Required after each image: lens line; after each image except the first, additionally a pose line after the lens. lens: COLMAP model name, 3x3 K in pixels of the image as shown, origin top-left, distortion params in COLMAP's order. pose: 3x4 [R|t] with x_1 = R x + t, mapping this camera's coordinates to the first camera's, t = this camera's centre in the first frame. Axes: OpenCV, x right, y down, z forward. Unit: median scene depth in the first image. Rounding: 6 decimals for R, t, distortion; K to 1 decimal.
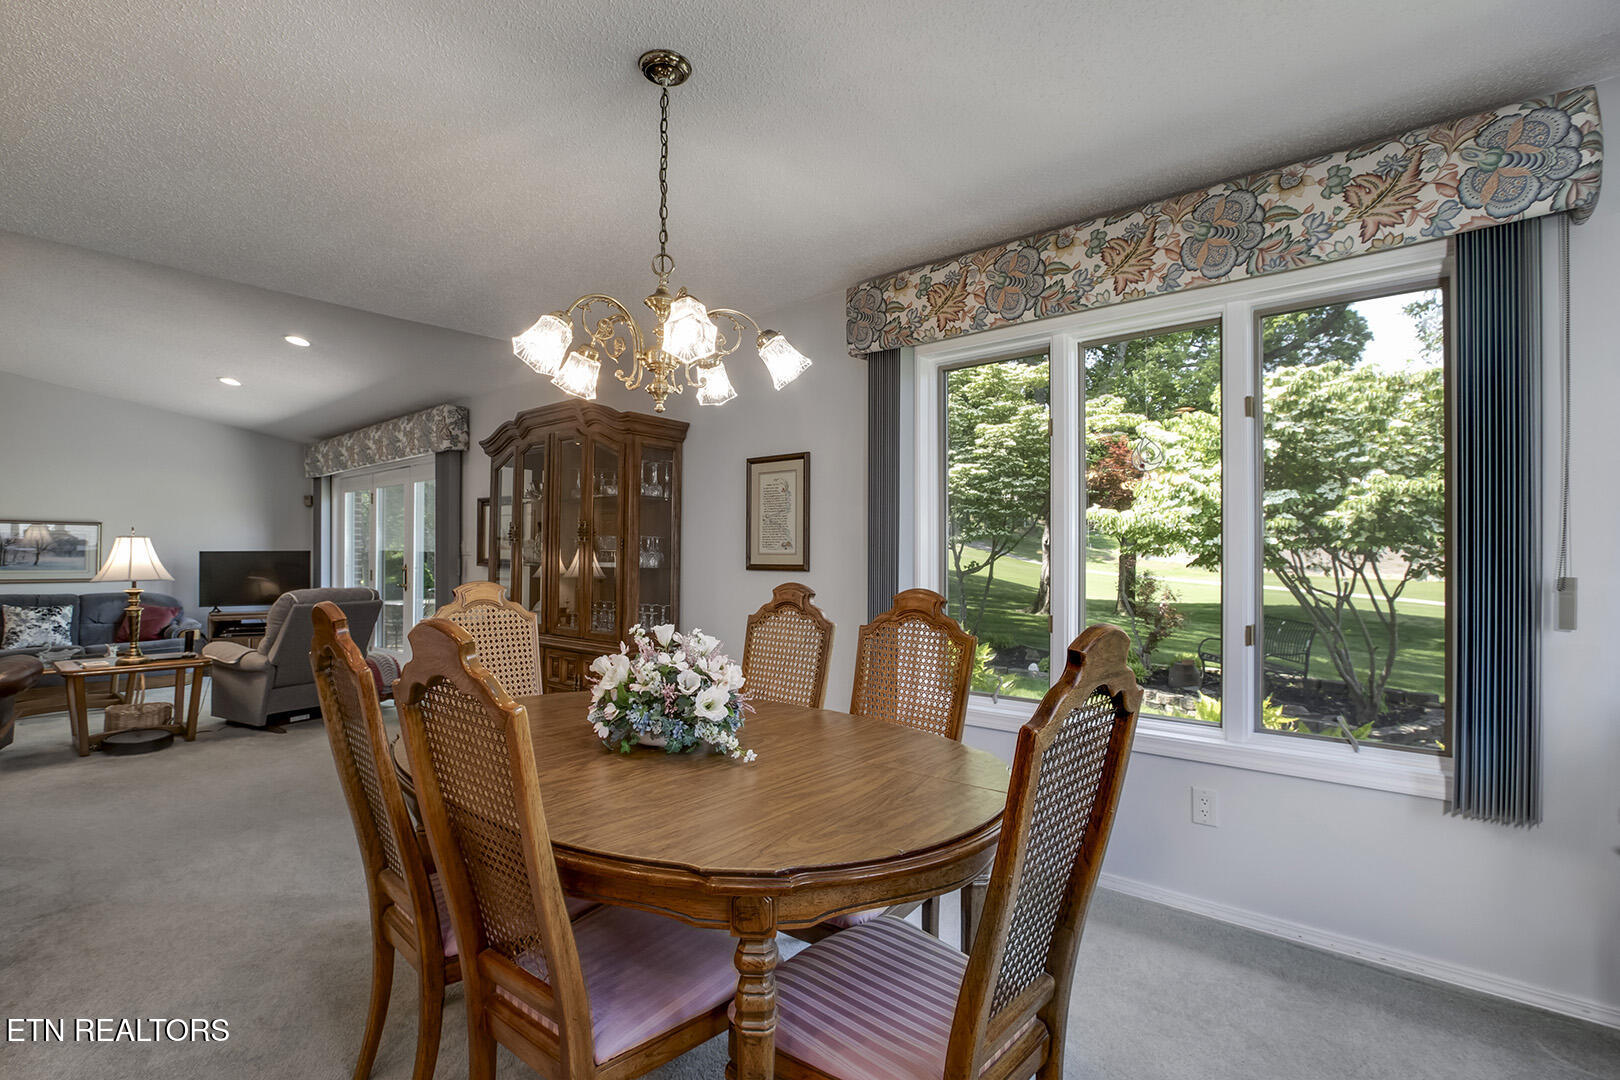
lens RADIAL K [[758.1, 0, 812.3], [0, 758.1, 550.4], [0, 0, 1]] dist [-0.018074, 0.000710]
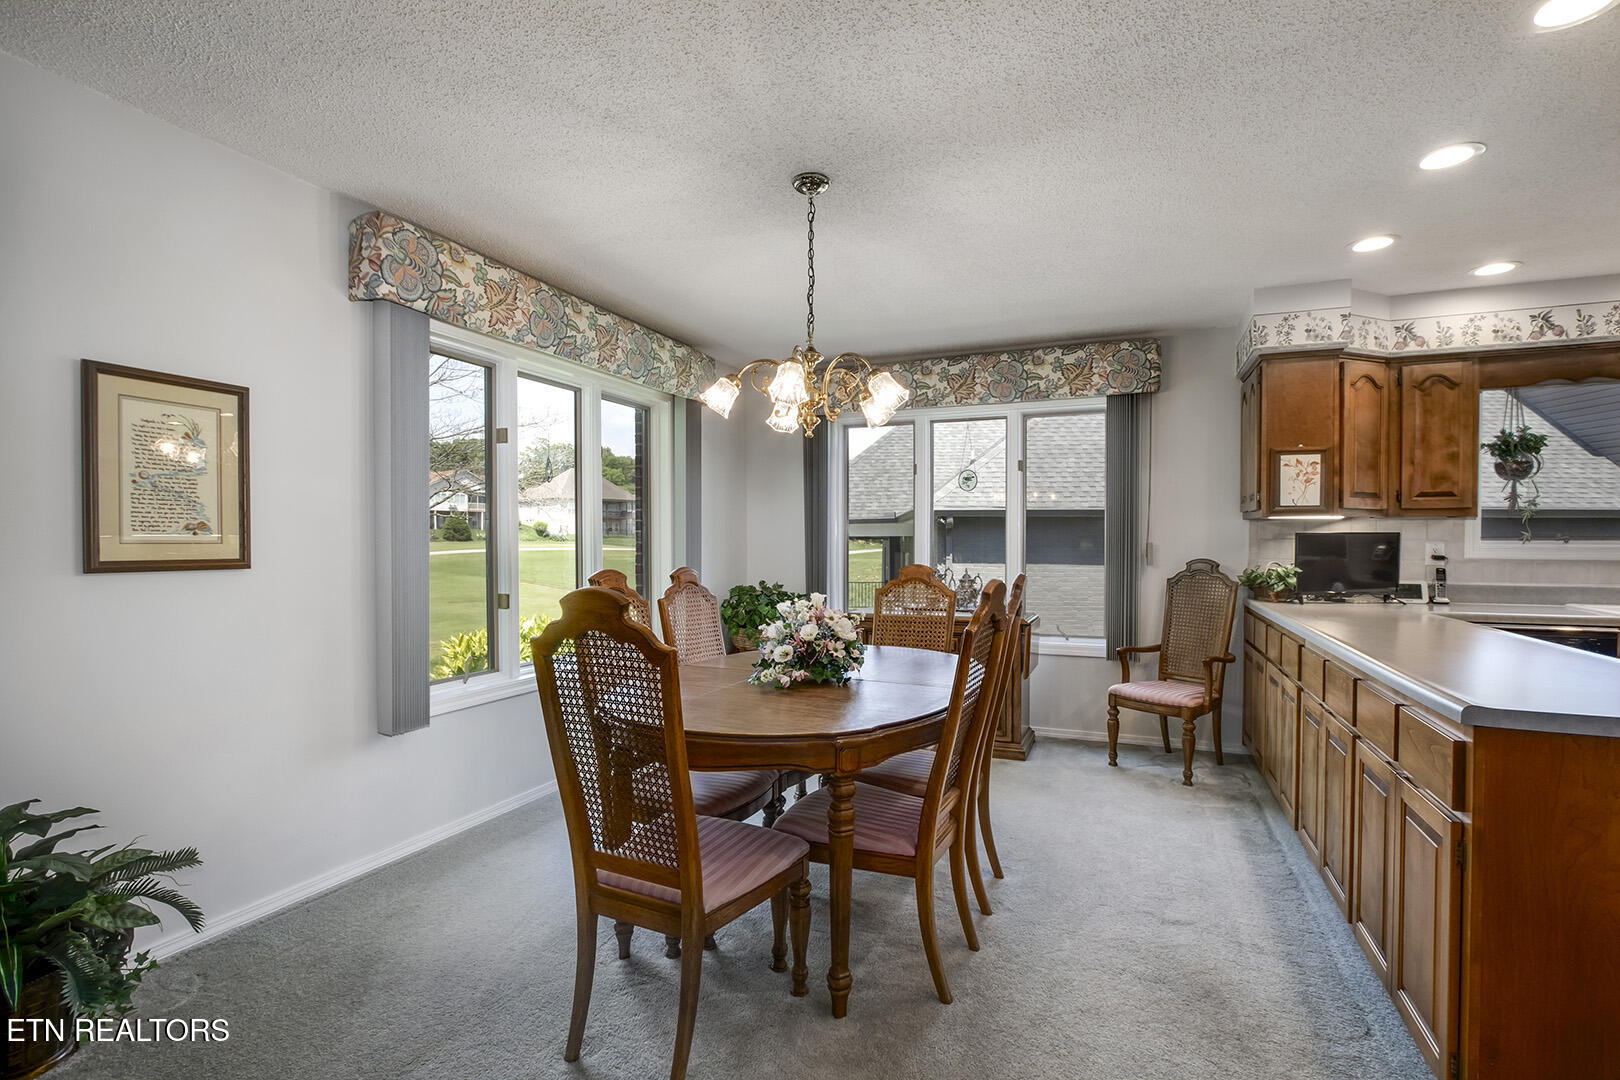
lens RADIAL K [[739.8, 0, 813.9], [0, 739.8, 553.6], [0, 0, 1]] dist [-0.020884, 0.000865]
pose [[-0.295761, -0.015117, 0.955142, -0.757710], [-0.004188, 0.999886, 0.014528, 0.003250], [-0.955253, 0.000297, -0.295790, 0.714791]]
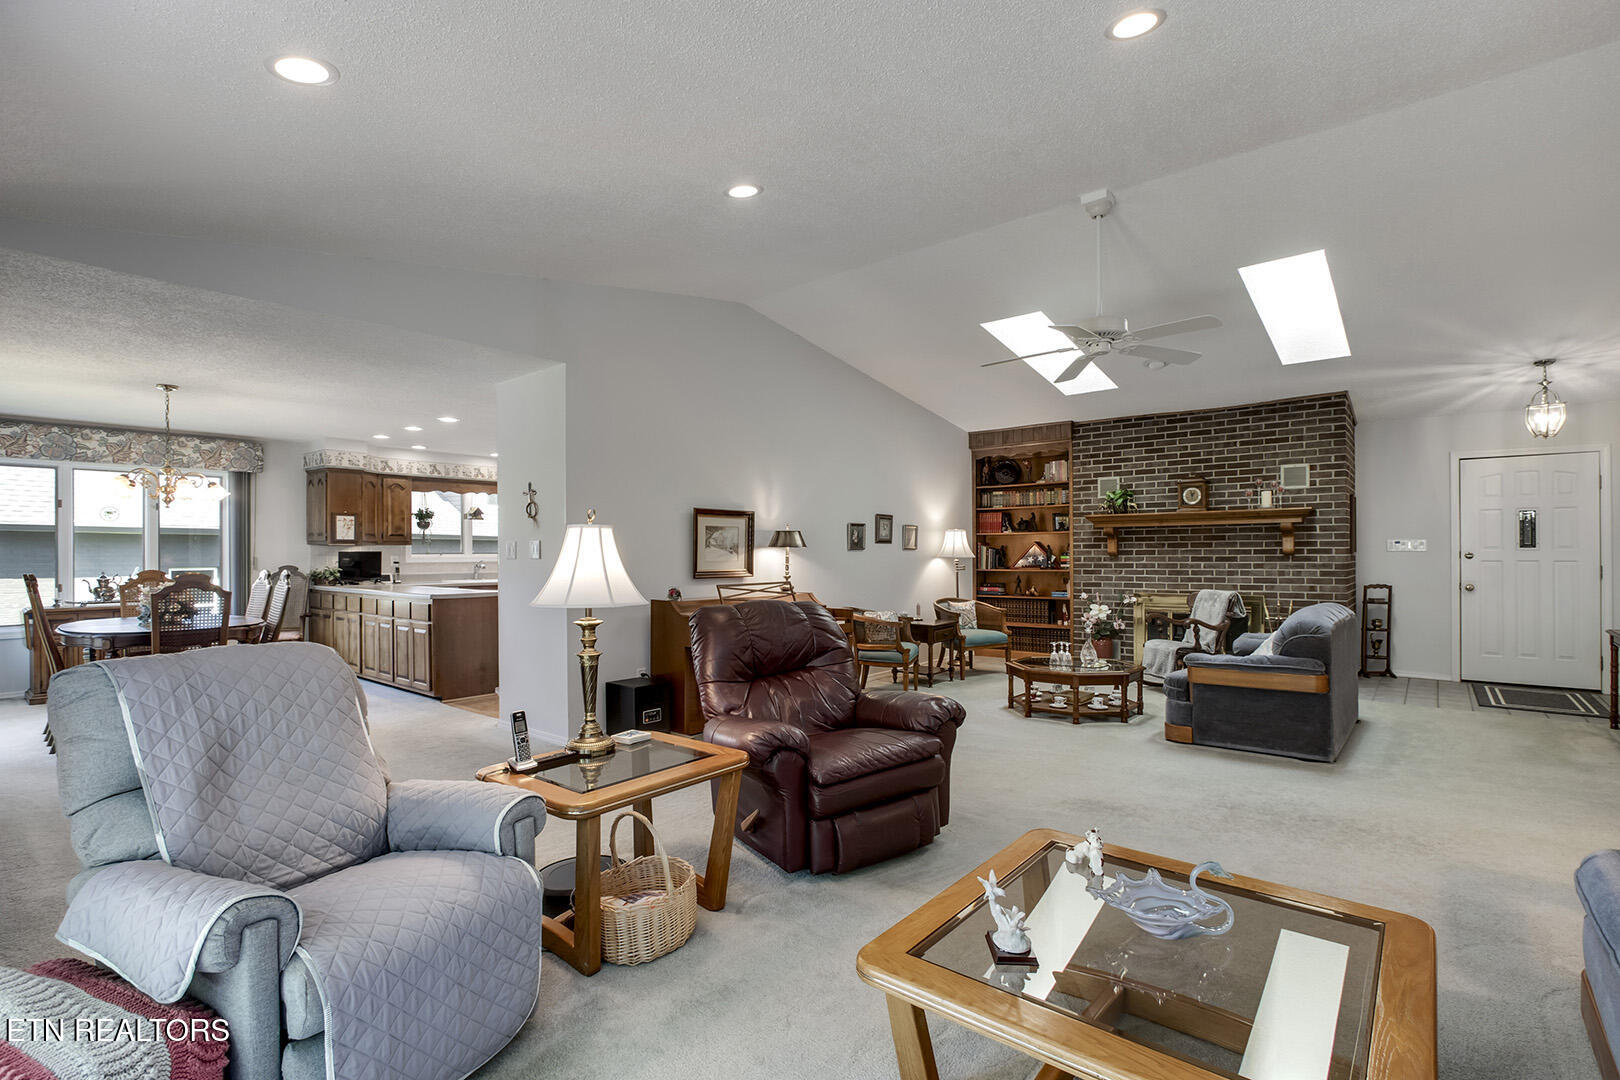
lens RADIAL K [[781.2, 0, 812.6], [0, 781.2, 552.6], [0, 0, 1]] dist [0.003877, 0.000543]
pose [[-0.999977, 0.000165, 0.006746, -1.379127], [0.000173, 0.999999, 0.001150, -0.013355], [-0.006746, 0.001151, -0.999977, 2.052333]]
